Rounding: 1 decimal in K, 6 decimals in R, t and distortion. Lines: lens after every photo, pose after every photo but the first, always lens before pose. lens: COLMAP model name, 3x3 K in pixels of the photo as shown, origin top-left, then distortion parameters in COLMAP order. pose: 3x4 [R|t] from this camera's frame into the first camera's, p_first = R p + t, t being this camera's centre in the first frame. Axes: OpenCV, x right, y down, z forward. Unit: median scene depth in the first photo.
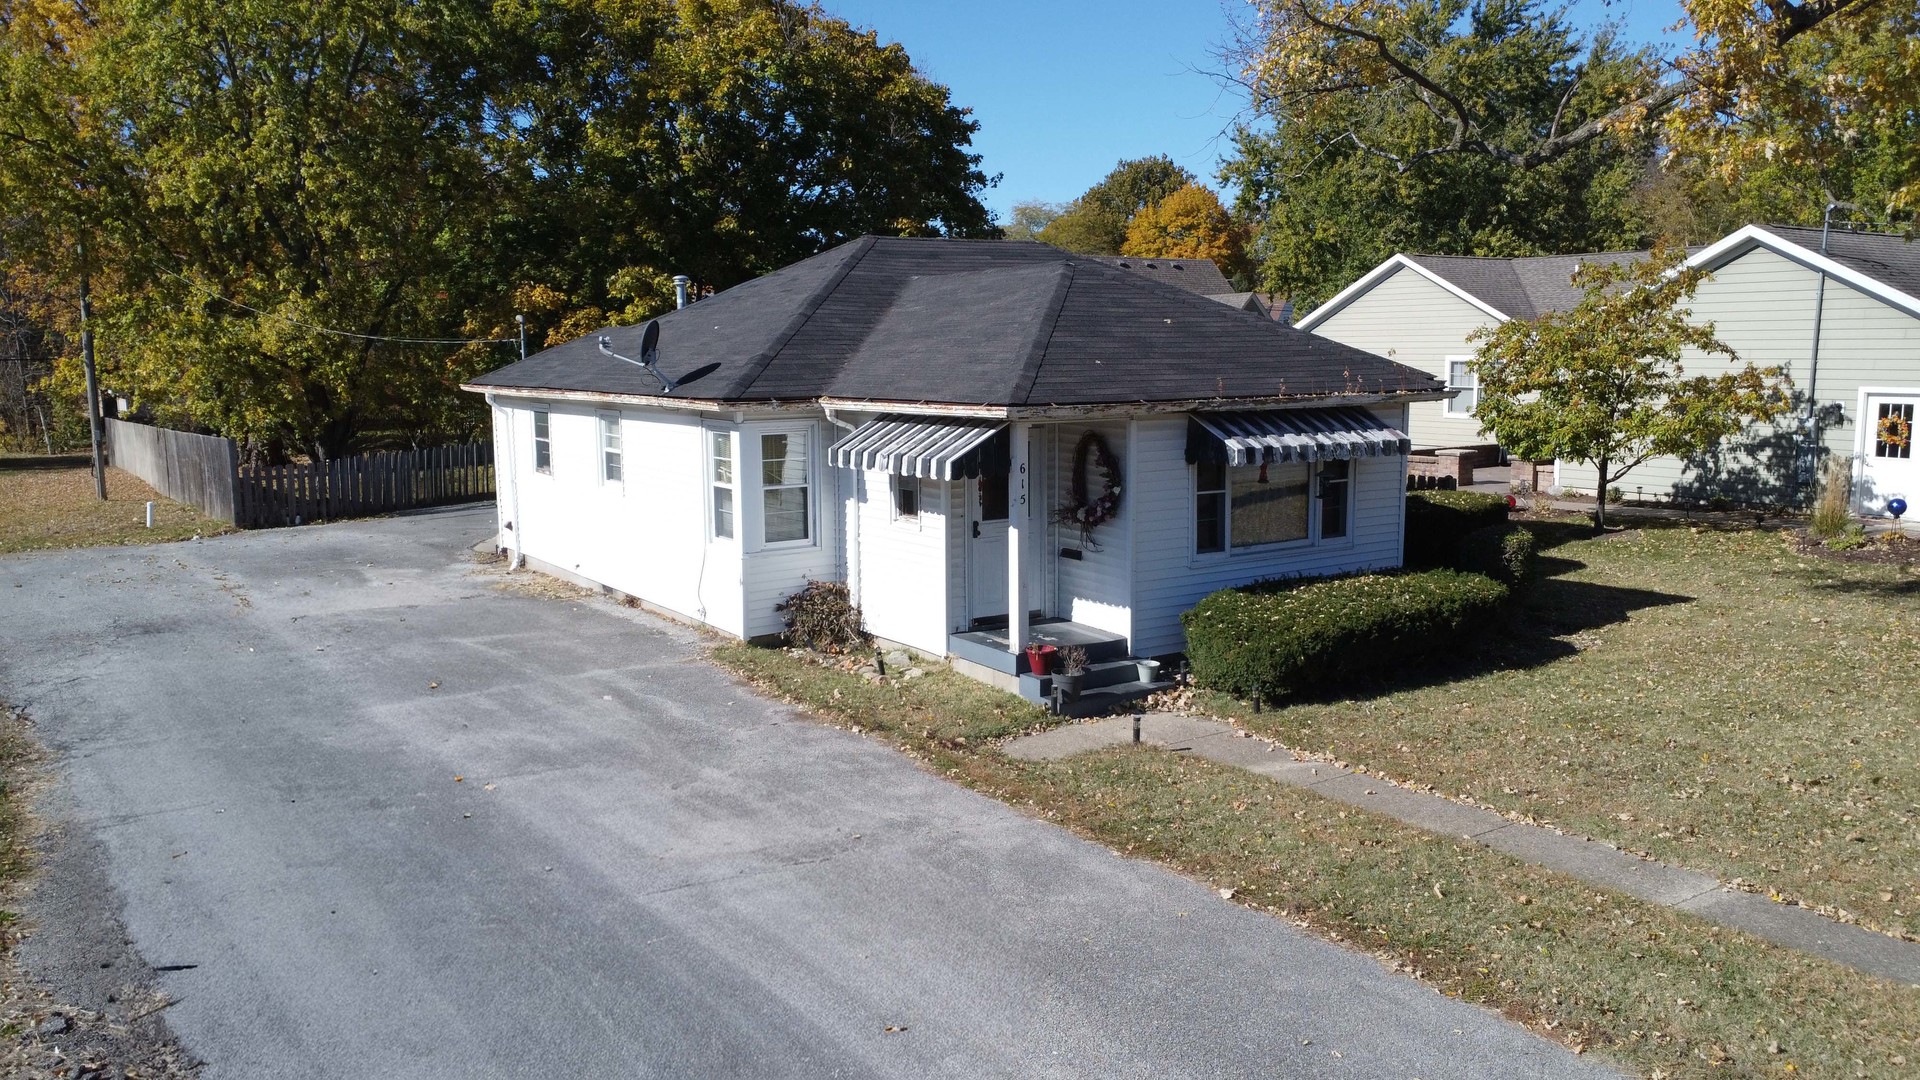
lens RADIAL K [[1419.8, 0, 963.0], [0, 1419.8, 541.7], [0, 0, 1]] dist [-0.003019, 0.000840]
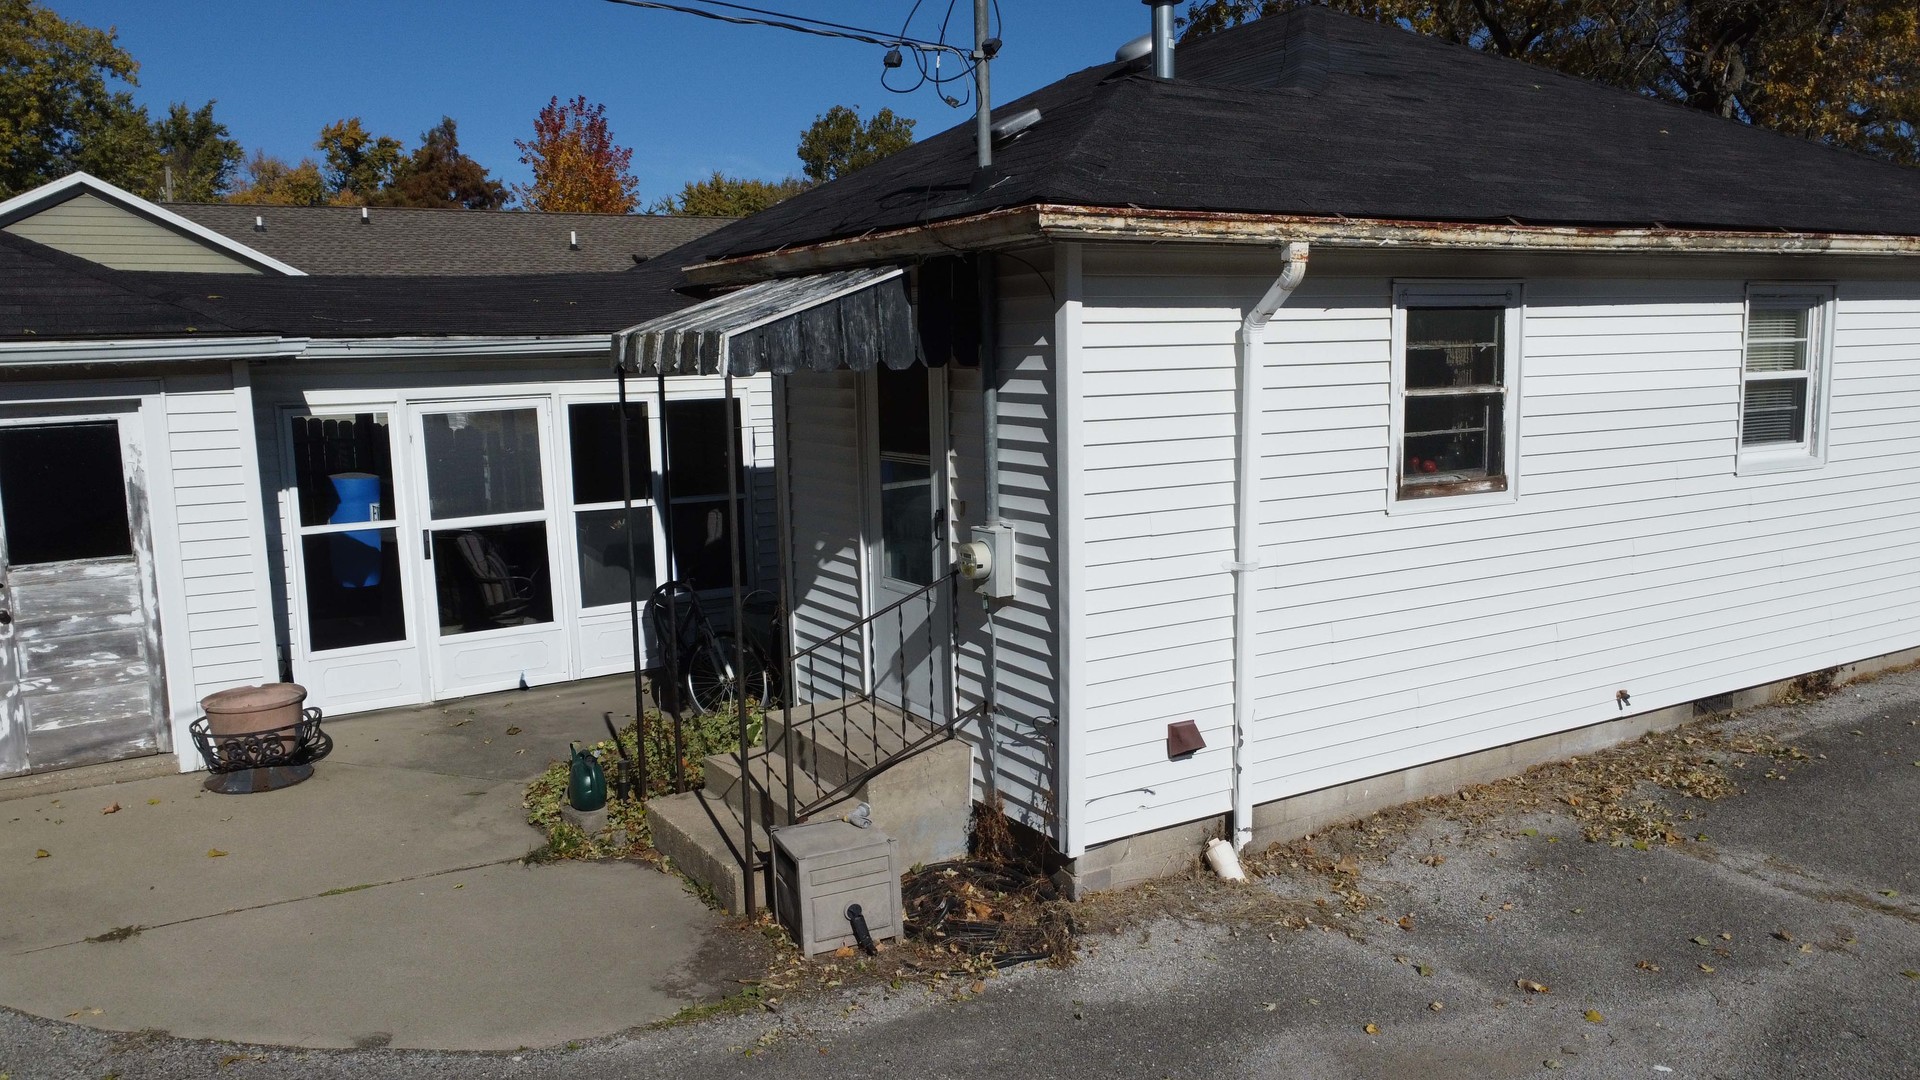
lens RADIAL K [[1419.8, 0, 962.4], [0, 1419.8, 536.2], [0, 0, 1]] dist [-0.003019, 0.000840]
pose [[0.098217, -0.143304, 0.984793, -0.678904], [0.155064, 0.979695, 0.127097, -0.105343], [-0.983010, 0.140223, 0.118444, 1.145874]]
